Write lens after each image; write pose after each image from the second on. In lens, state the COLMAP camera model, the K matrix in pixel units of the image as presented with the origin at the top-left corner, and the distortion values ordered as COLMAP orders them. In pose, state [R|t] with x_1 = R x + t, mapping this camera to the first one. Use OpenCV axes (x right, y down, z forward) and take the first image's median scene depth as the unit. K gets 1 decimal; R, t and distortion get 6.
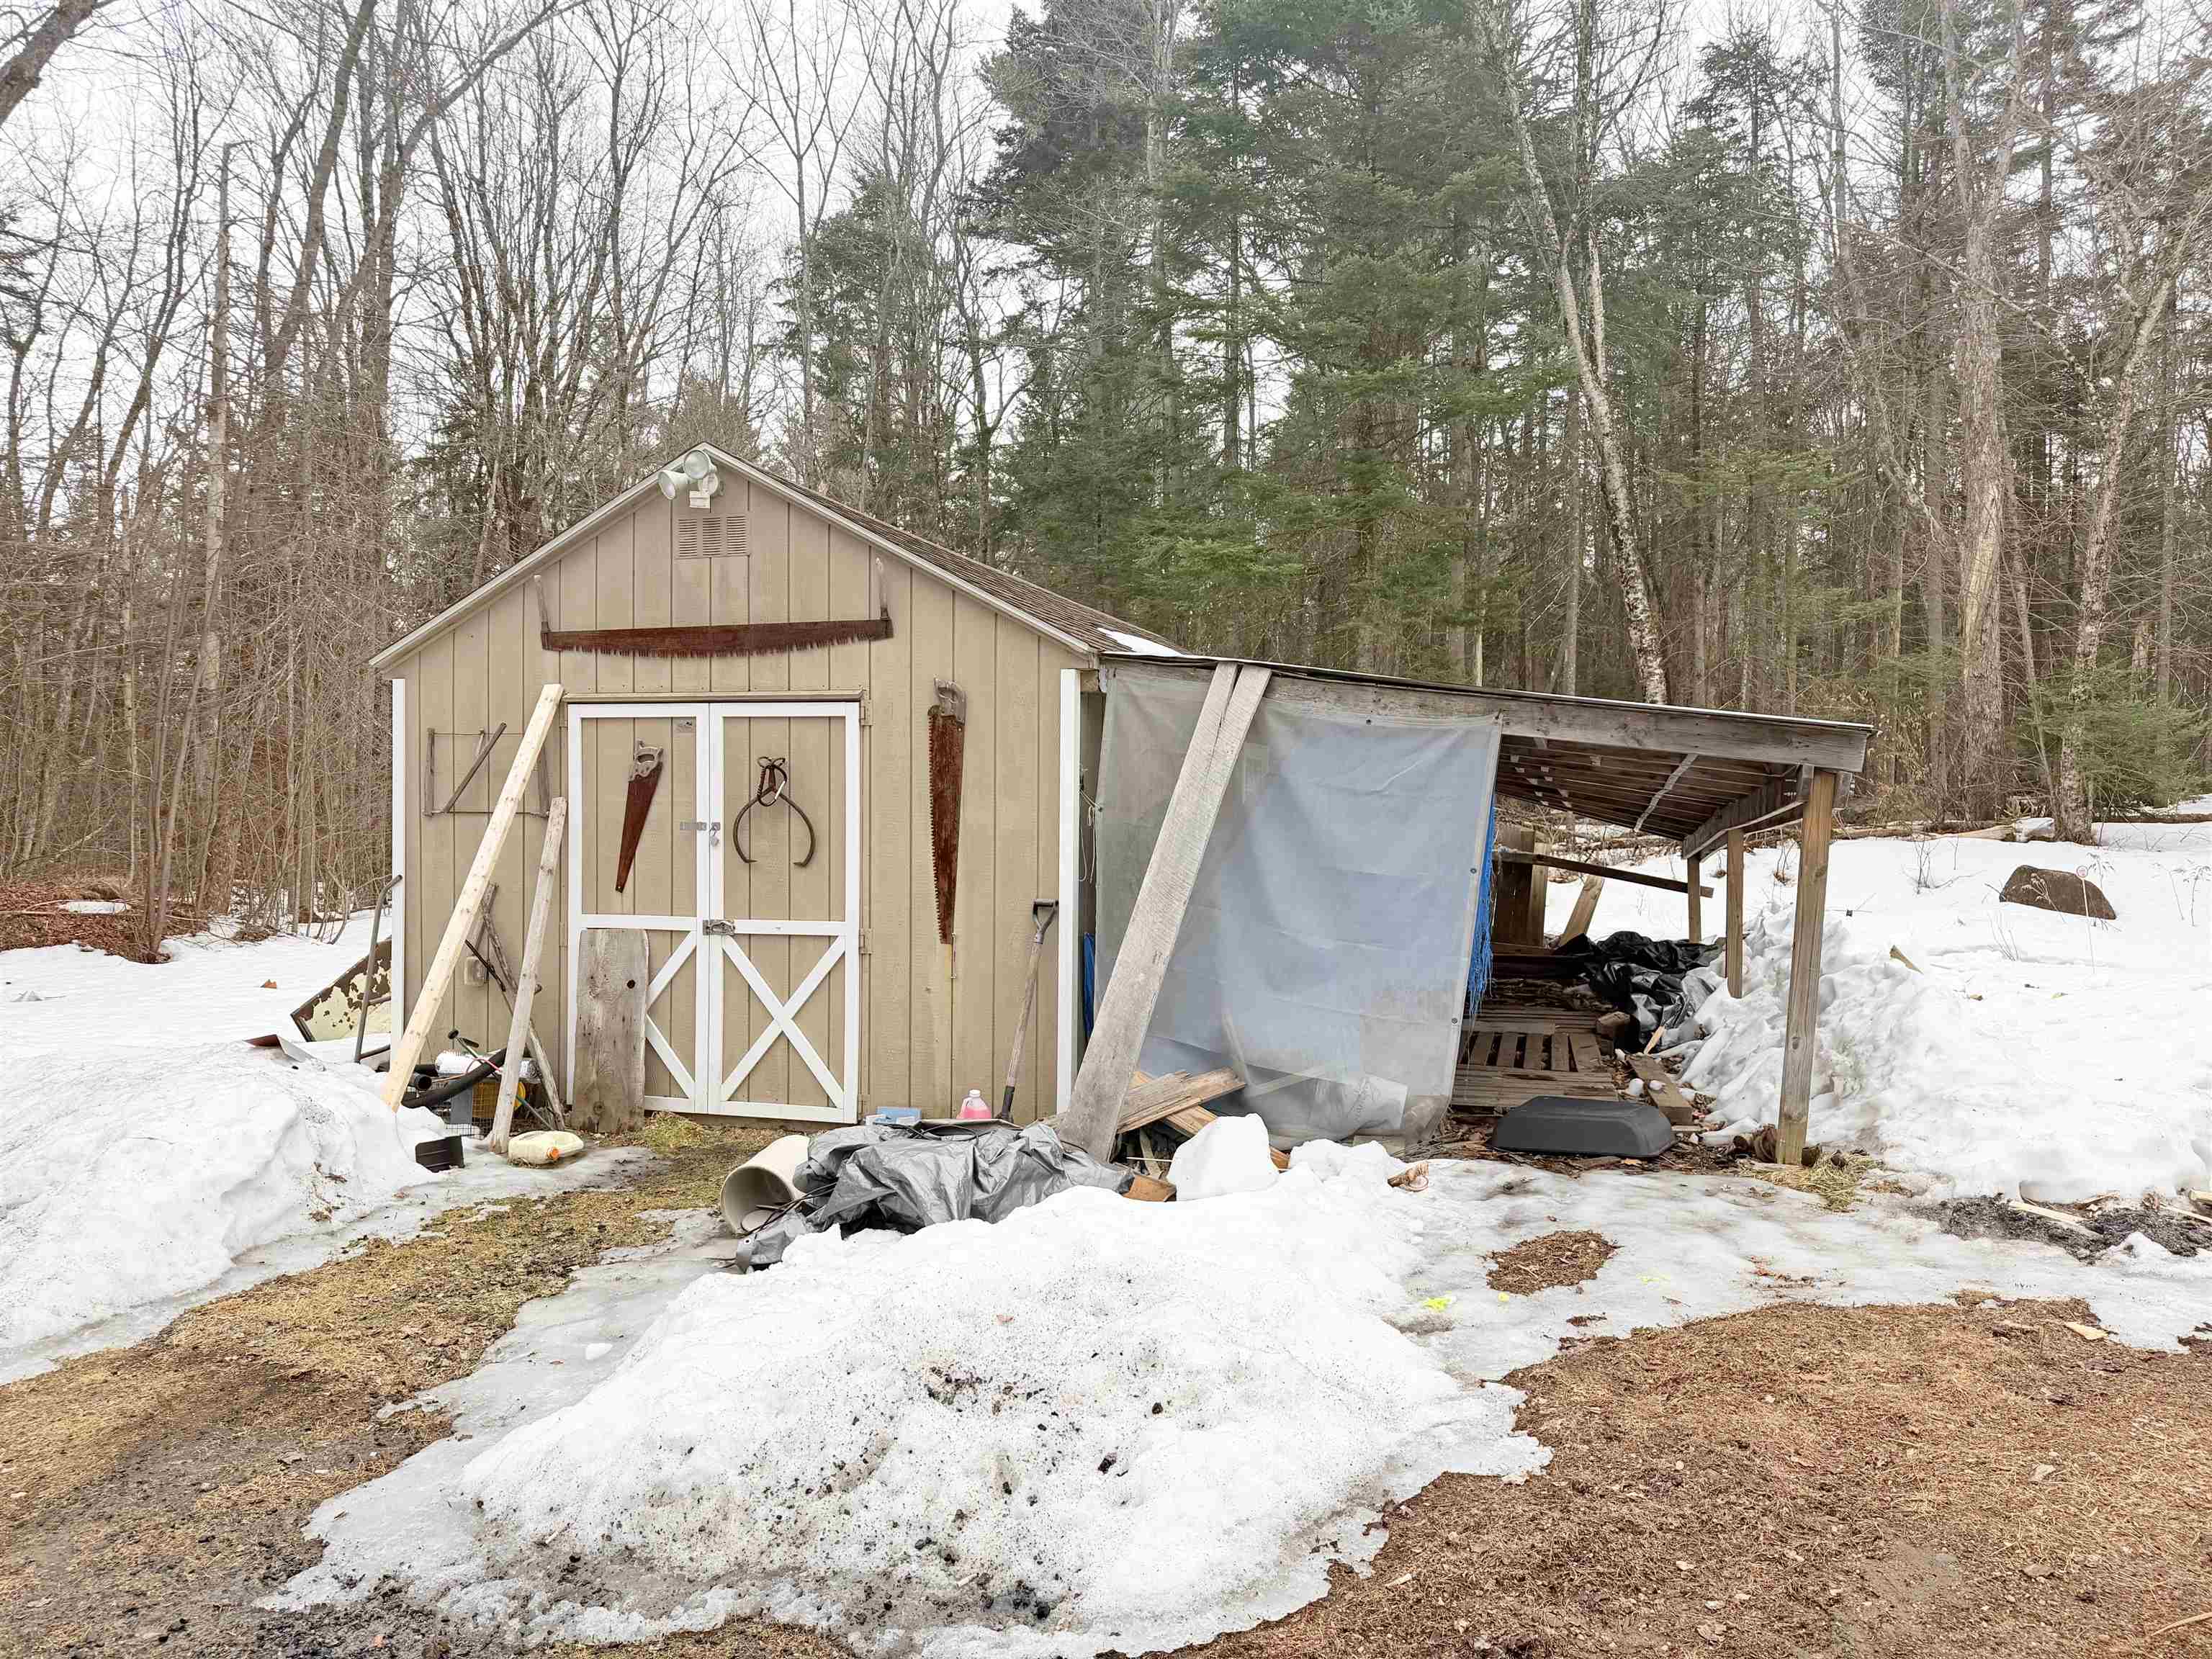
lens RADIAL K [[1534.4, 0, 1106.0], [0, 1534.4, 829.5], [0, 0, 1]] dist [0.068634, -0.086845]
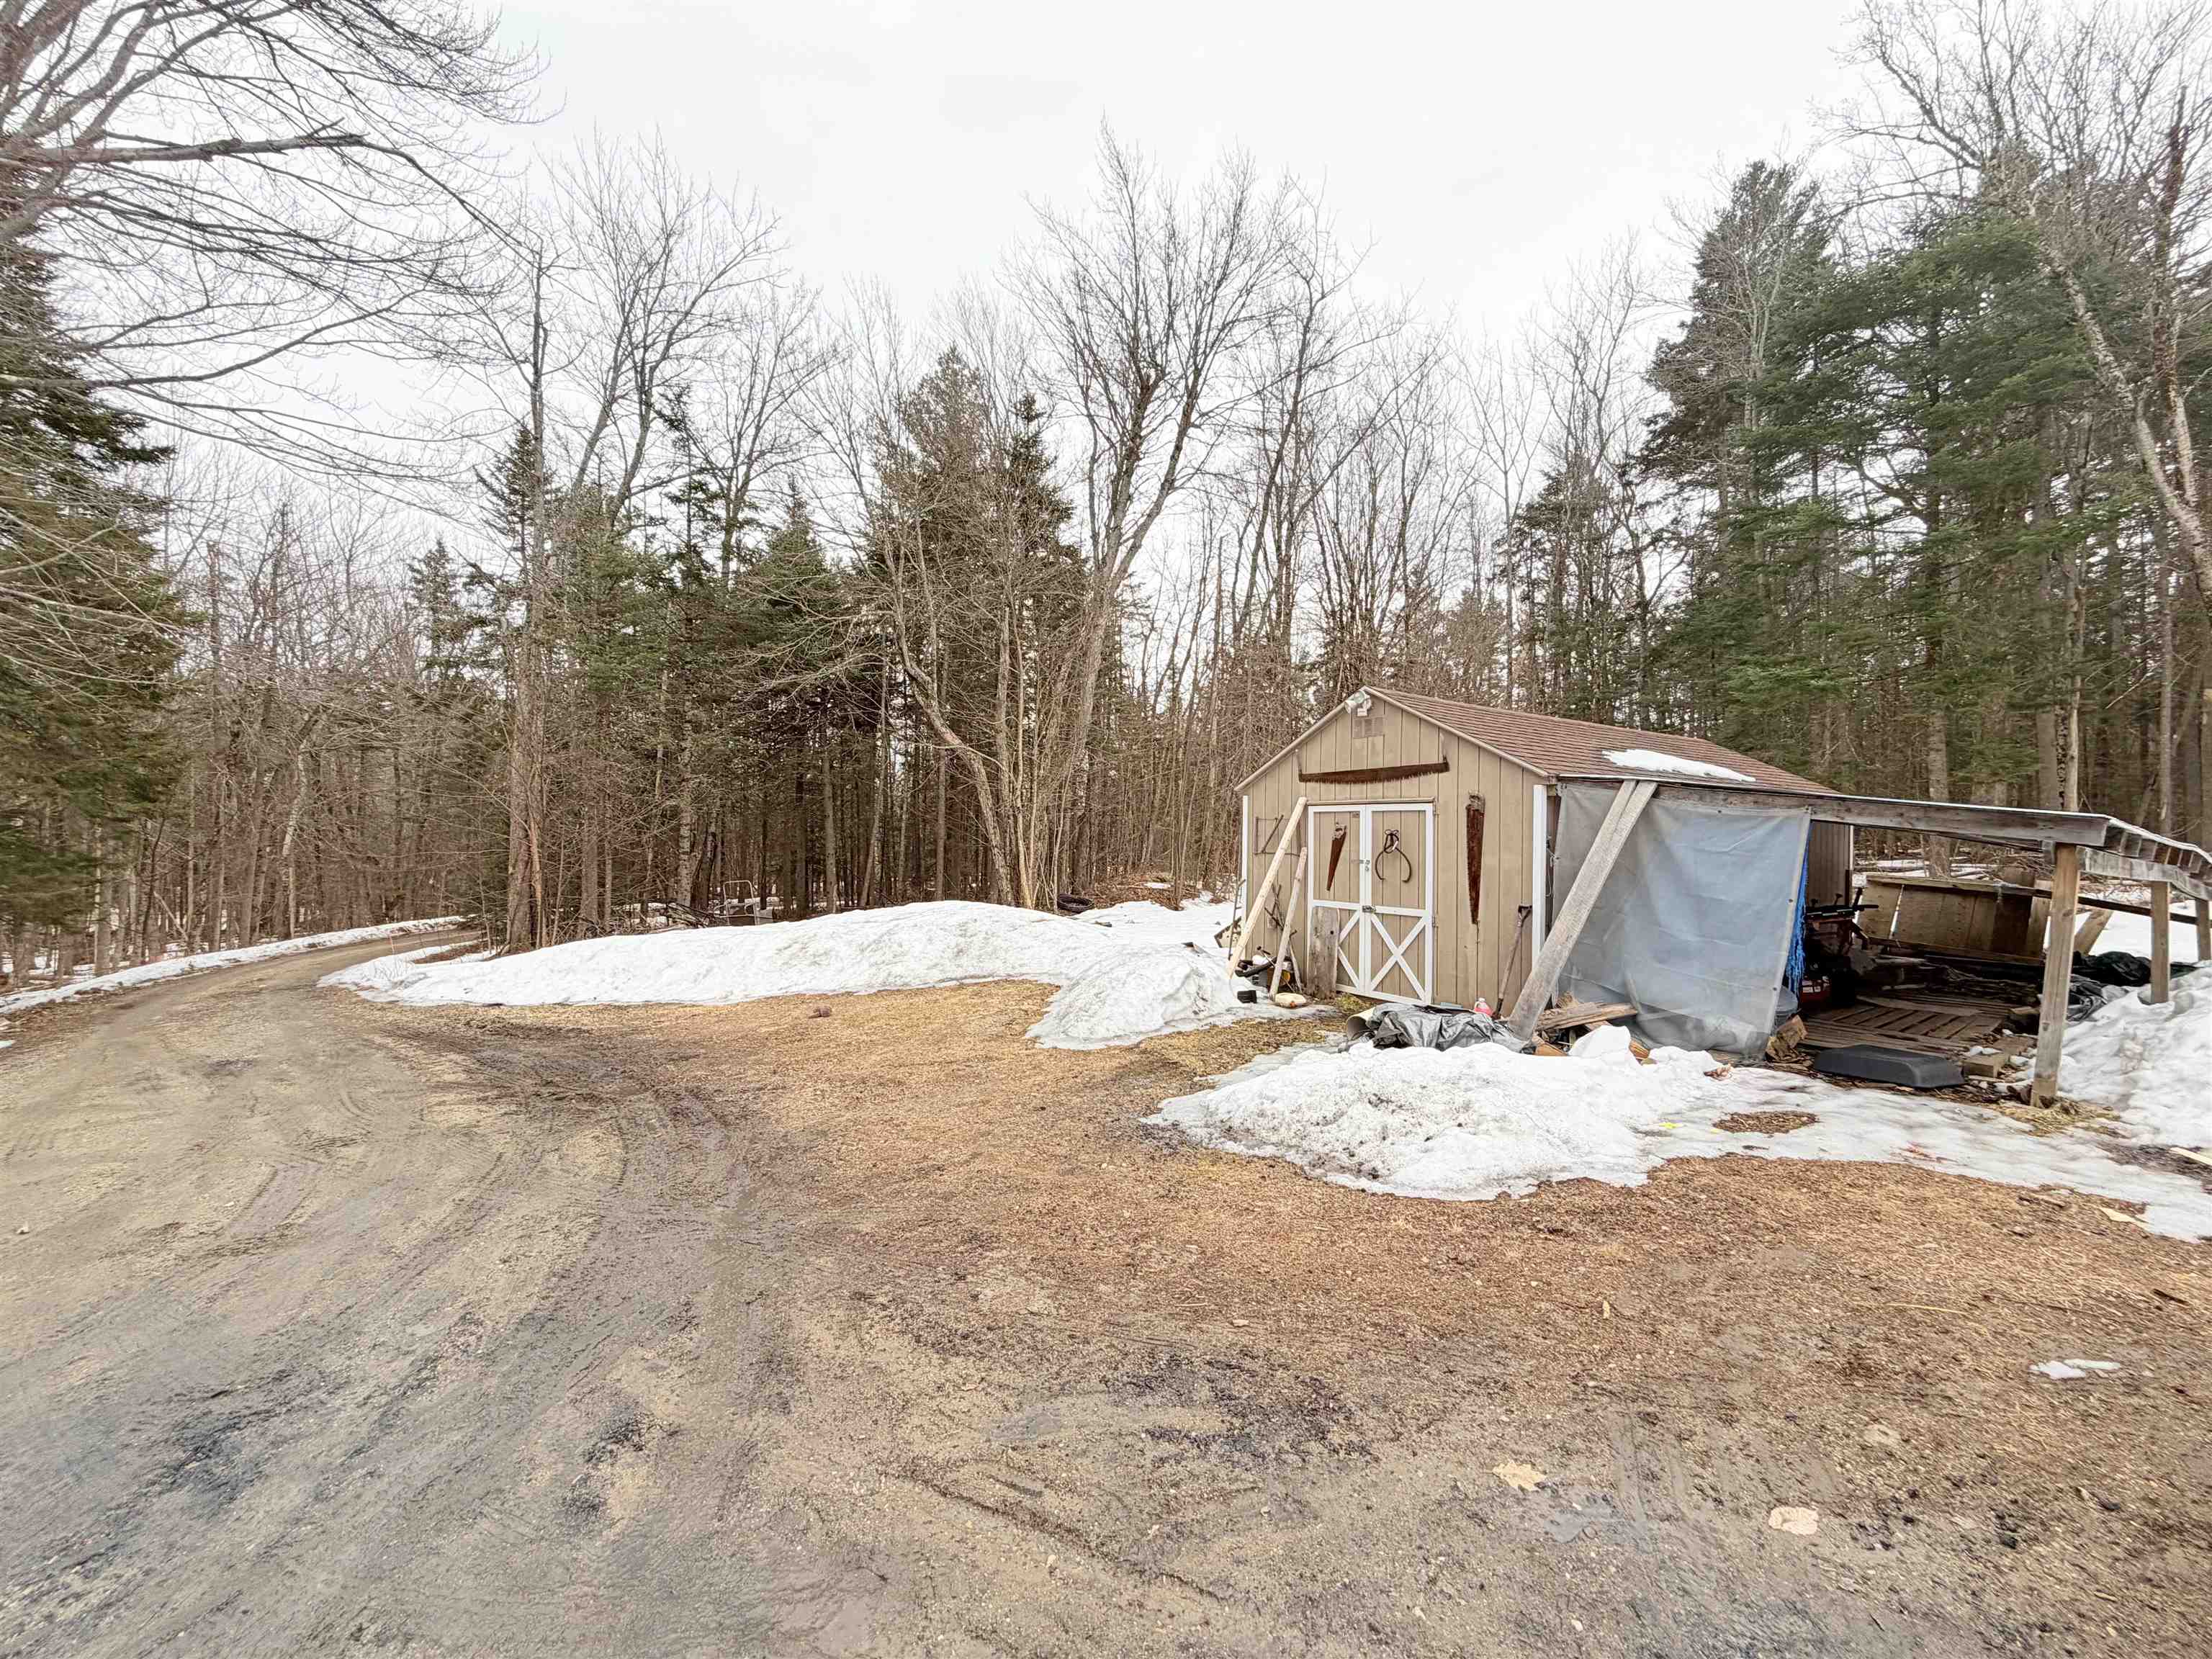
lens RADIAL K [[890.0, 0, 1106.0], [0, 890.0, 829.5], [0, 0, 1]] dist [0.000761, 0.000201]
pose [[0.786022, 0.001024, -0.618198, 0.236972], [-0.013990, 0.999772, -0.016132, -0.023327], [0.618040, 0.021329, 0.785857, -0.212312]]
